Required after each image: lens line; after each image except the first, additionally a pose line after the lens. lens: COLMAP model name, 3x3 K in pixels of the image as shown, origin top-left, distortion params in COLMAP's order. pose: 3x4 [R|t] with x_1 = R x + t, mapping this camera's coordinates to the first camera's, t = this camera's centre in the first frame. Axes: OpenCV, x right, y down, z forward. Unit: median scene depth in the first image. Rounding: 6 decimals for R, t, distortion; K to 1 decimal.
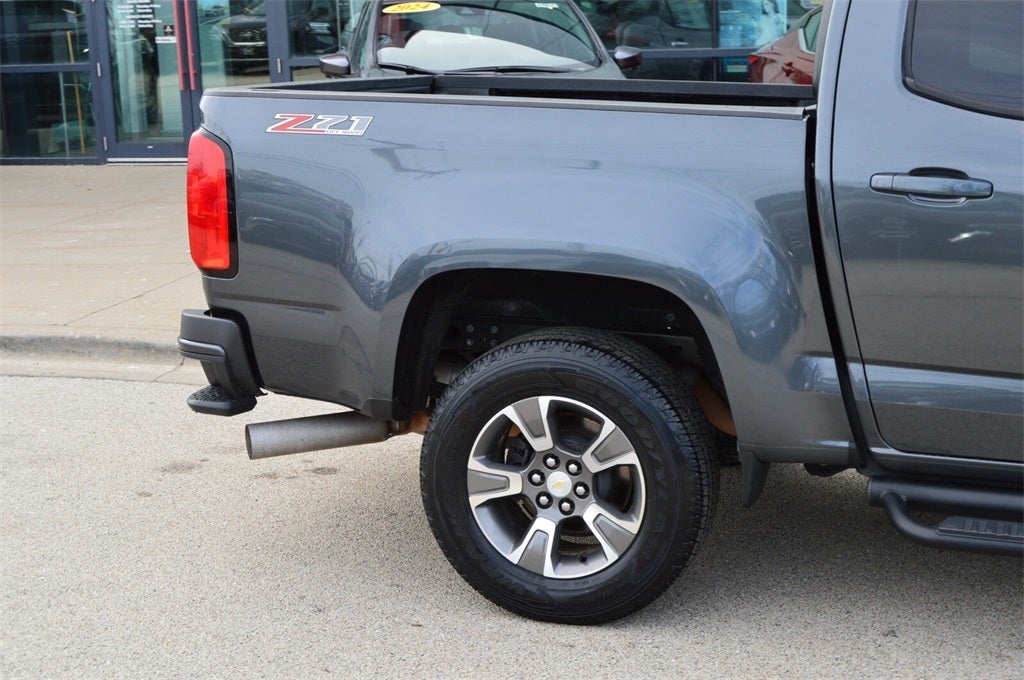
lens RADIAL K [[1674.8, 0, 512.0], [0, 1674.8, 340.0], [0, 0, 1]] dist [-0.063600, 0.033868]
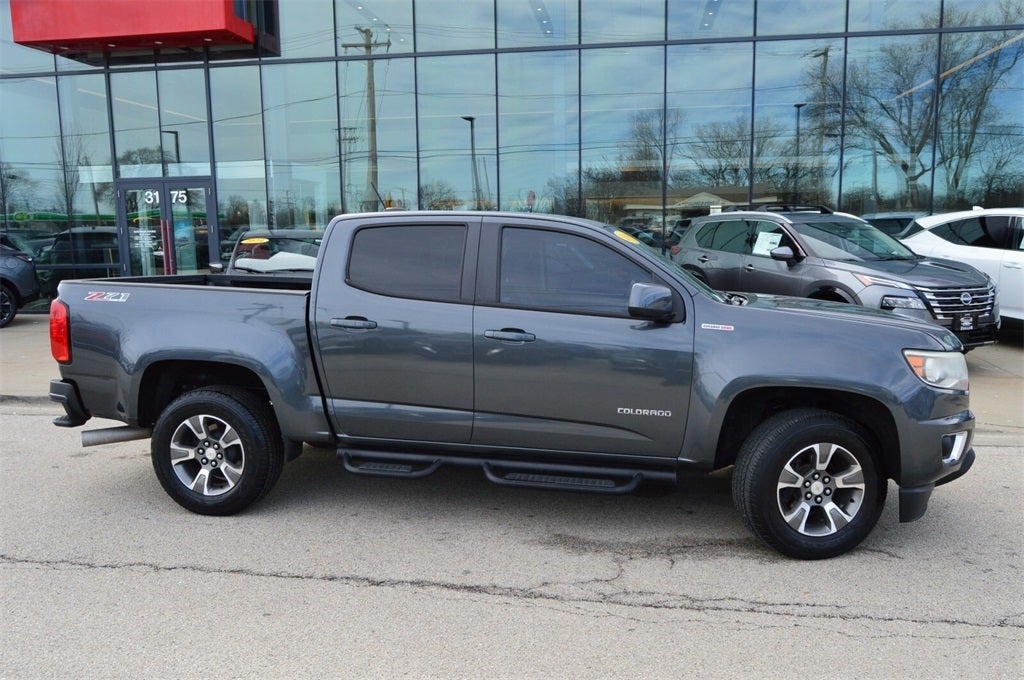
lens RADIAL K [[803.9, 0, 512.0], [0, 803.9, 340.0], [0, 0, 1]] dist [-0.006819, 0.001074]
pose [[0.988714, -0.003678, 0.149771, 0.271747], [0.014311, 0.997446, -0.069977, 0.013628], [-0.149131, 0.071330, 0.986241, -0.156366]]
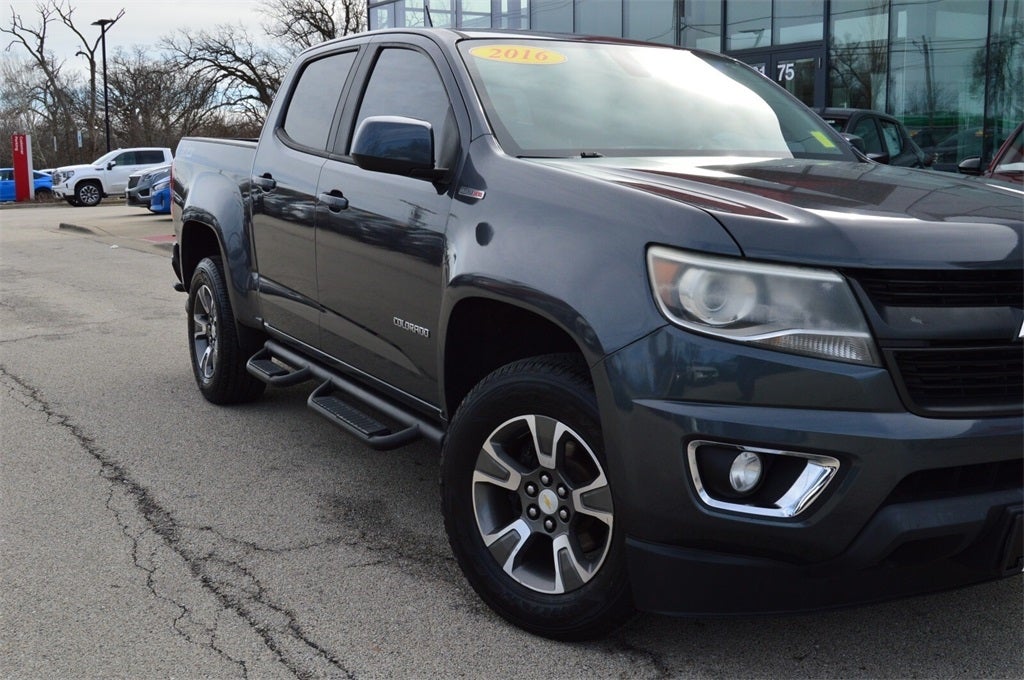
lens RADIAL K [[1168.6, 0, 512.0], [0, 1168.6, 340.0], [0, 0, 1]] dist [-0.004836, -0.004537]
pose [[0.755667, 0.125486, -0.642822, 1.203327], [-0.146980, 0.988932, 0.020268, 0.015801], [0.638251, 0.079166, 0.765747, 0.156775]]
